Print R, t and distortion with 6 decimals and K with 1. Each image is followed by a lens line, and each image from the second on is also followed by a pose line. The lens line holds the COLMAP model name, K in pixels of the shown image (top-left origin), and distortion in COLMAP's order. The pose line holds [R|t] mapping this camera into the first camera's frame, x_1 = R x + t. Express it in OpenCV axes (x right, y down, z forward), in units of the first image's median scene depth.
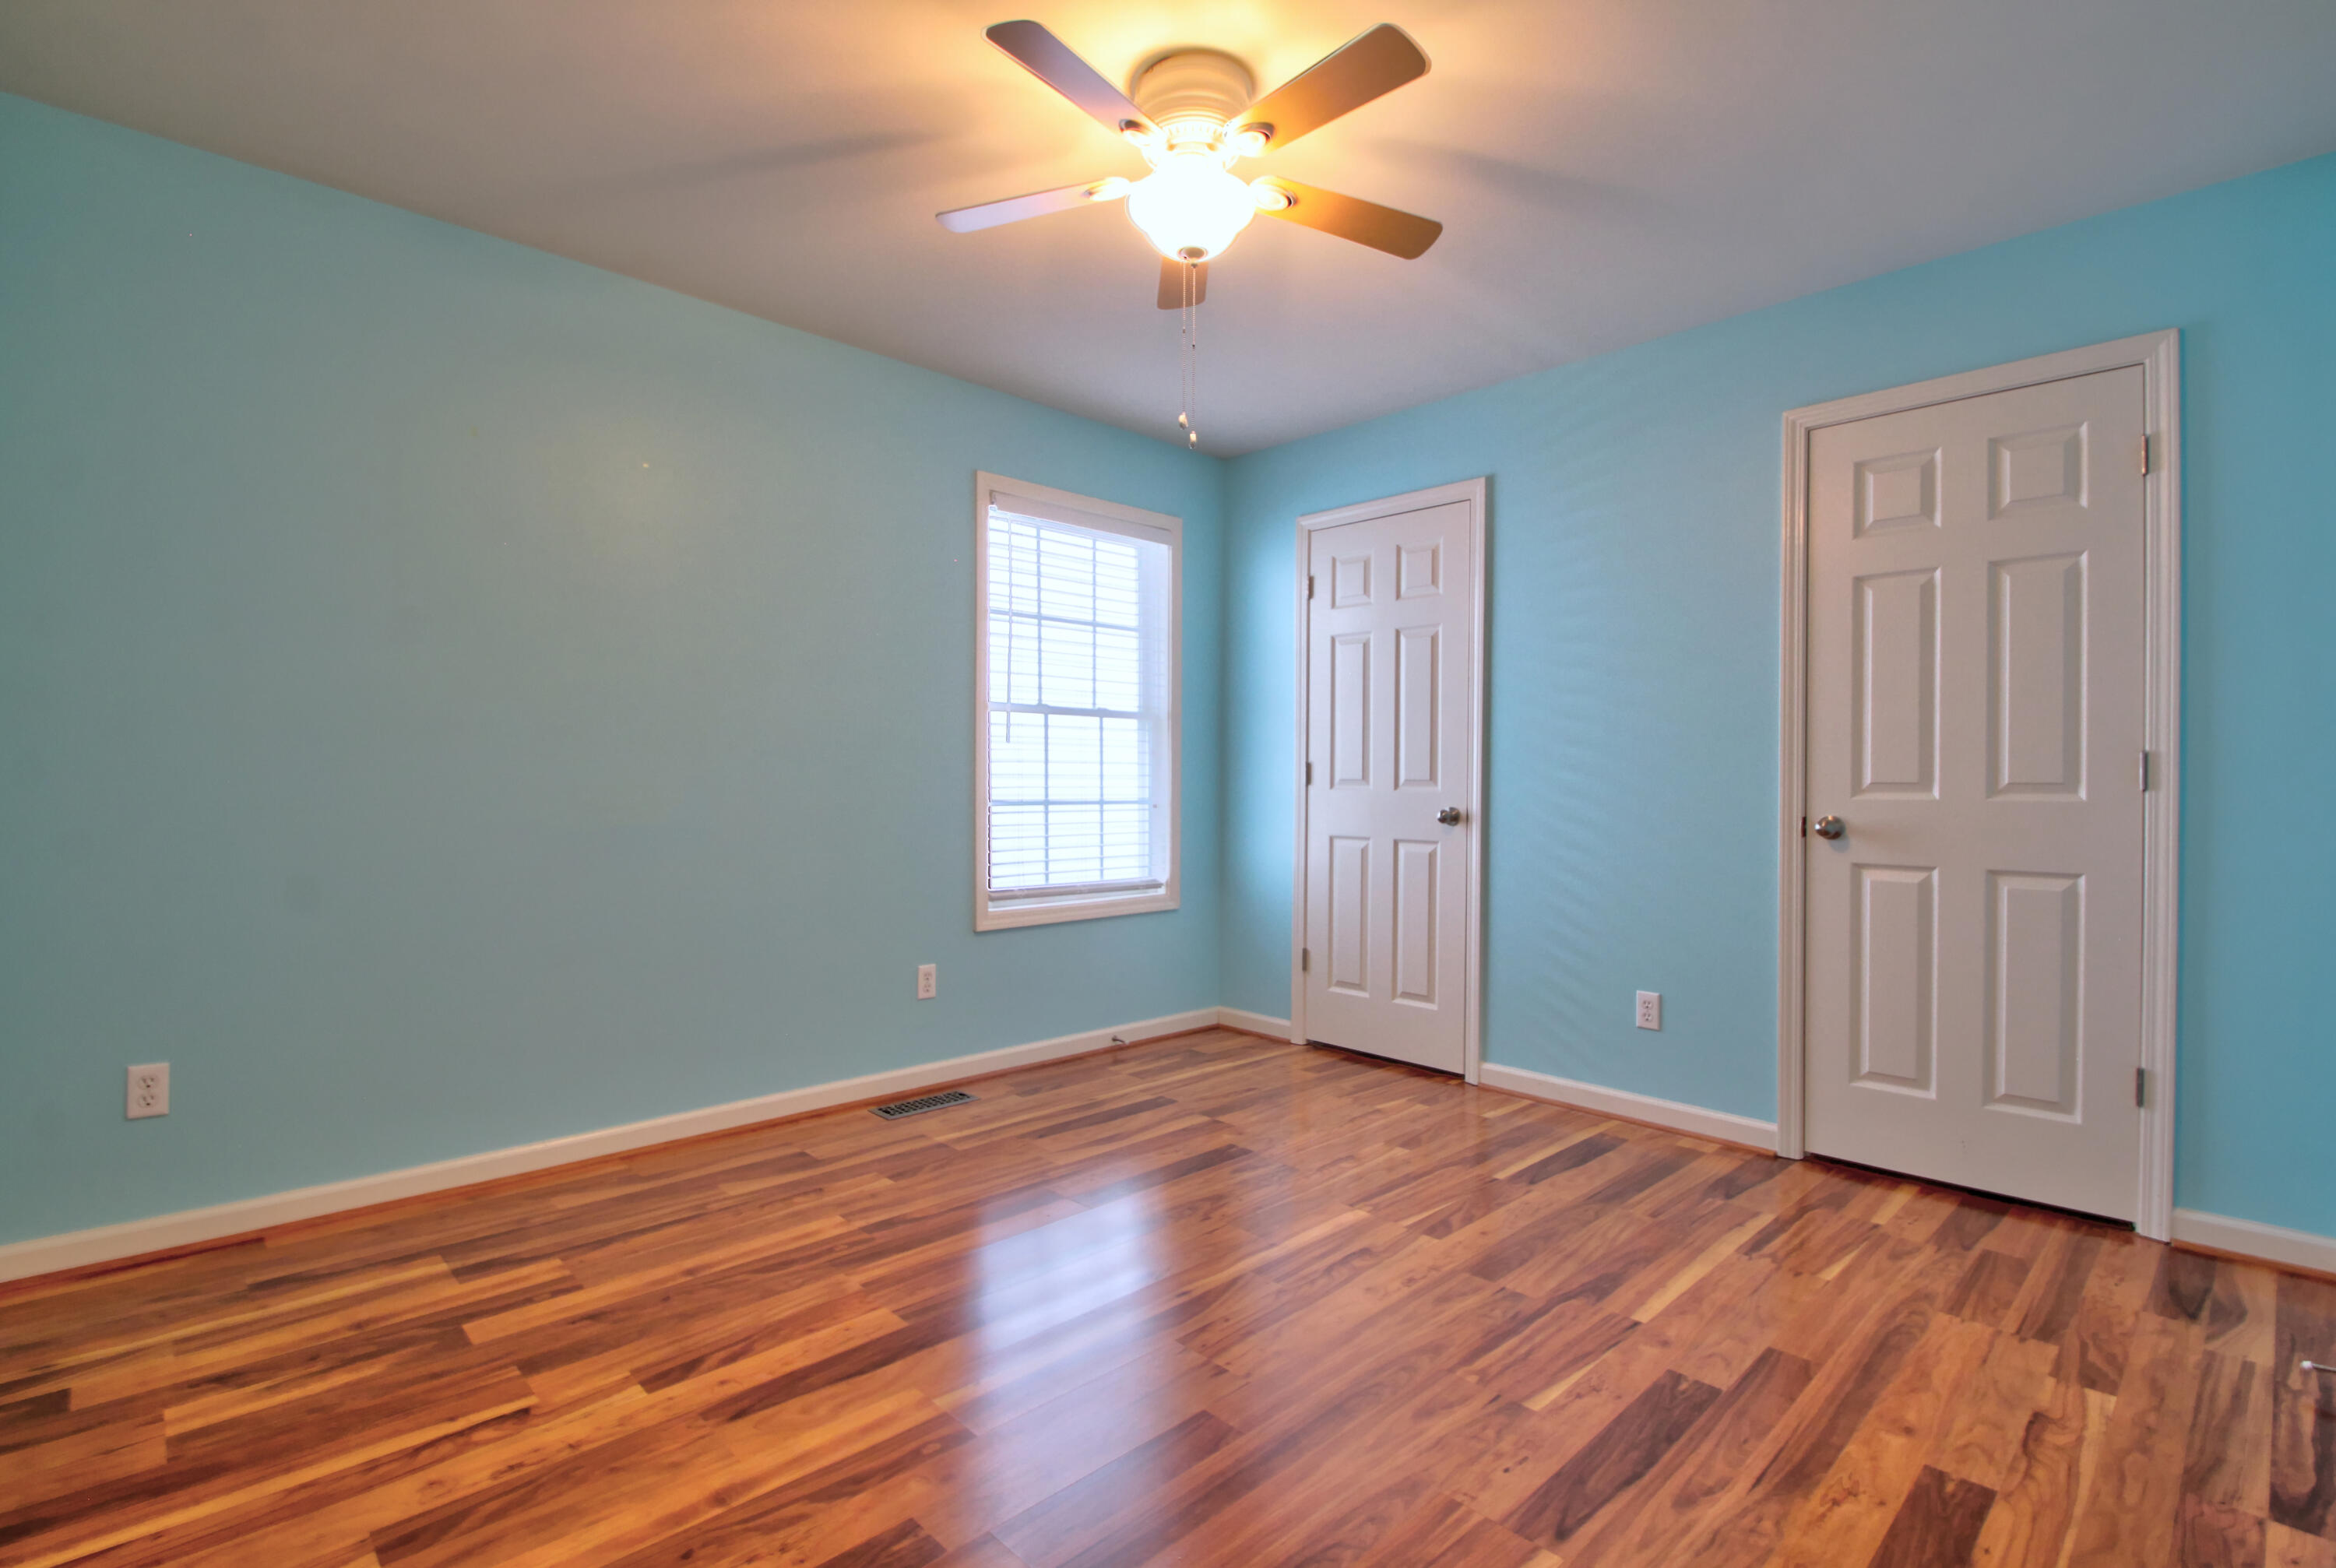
lens RADIAL K [[1097.9, 0, 1168.0], [0, 1097.9, 784.0], [0, 0, 1]] dist [-0.015678, -0.000351]
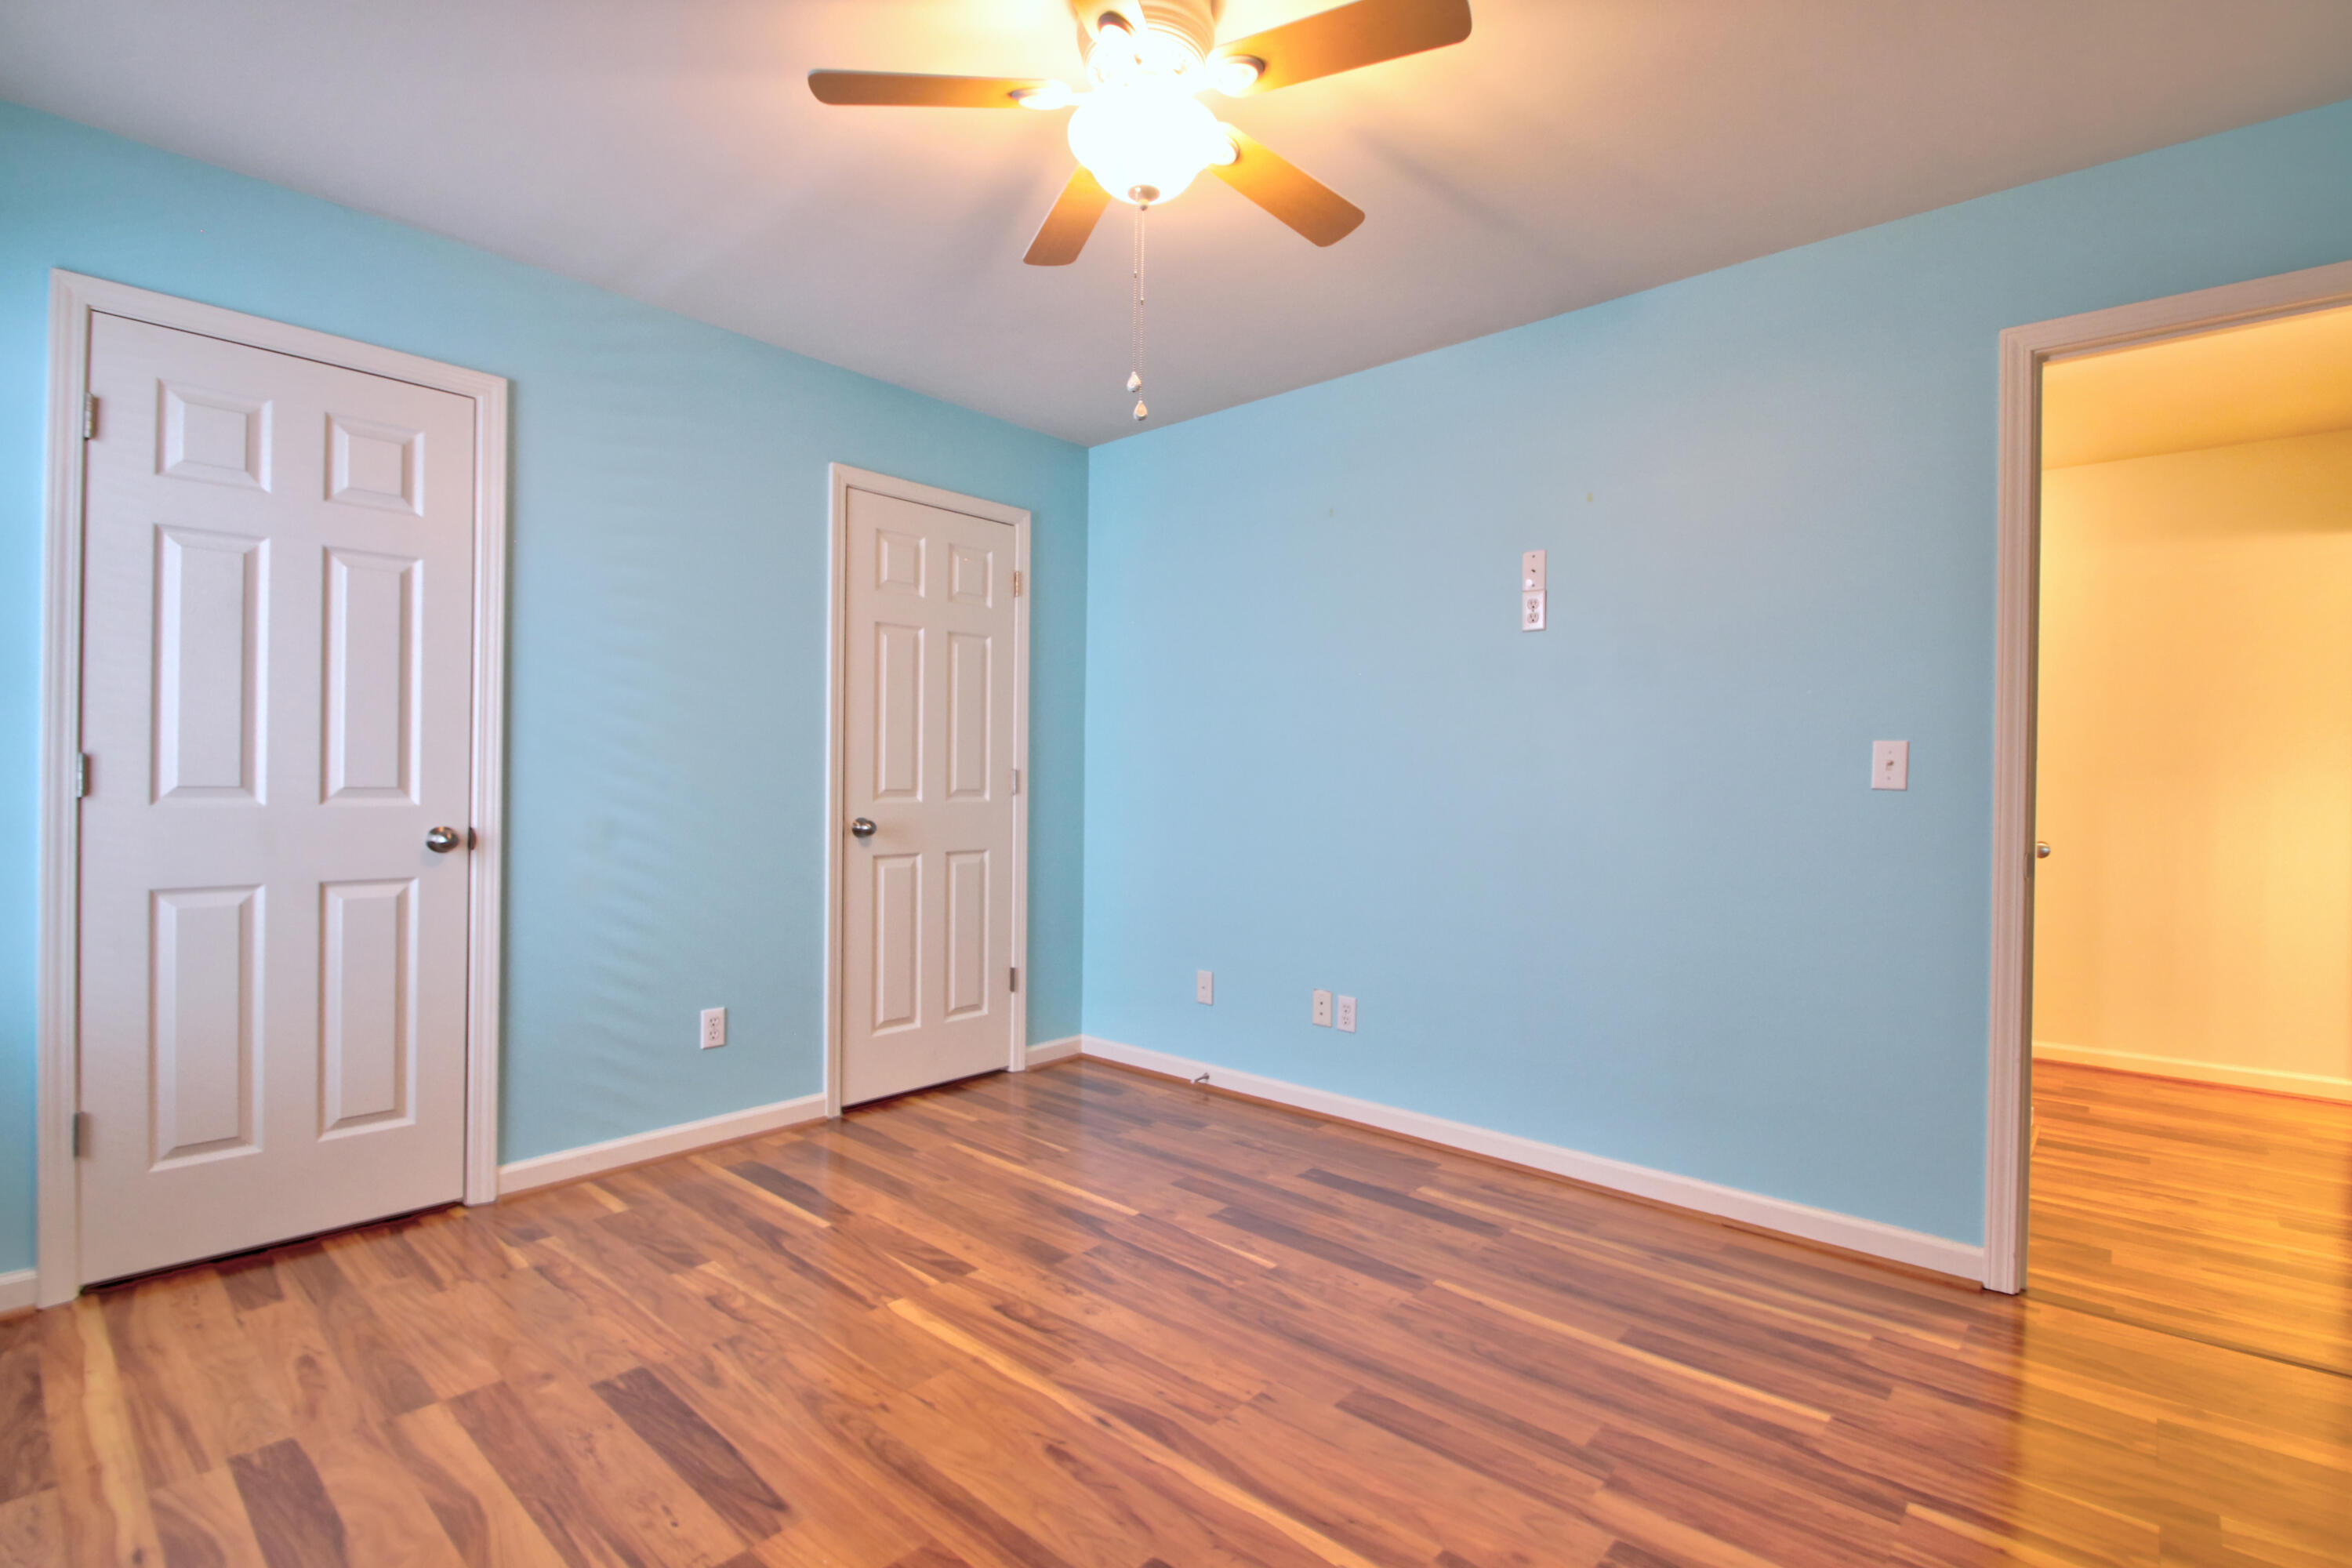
lens RADIAL K [[1081.3, 0, 1177.2], [0, 1081.3, 785.2], [0, 0, 1]] dist [0.013608, -0.018777]
pose [[-0.080860, -0.010294, 0.996672, -0.602729], [-0.008944, 0.999914, 0.009602, -0.020736], [-0.996685, -0.008138, -0.080945, 0.754933]]
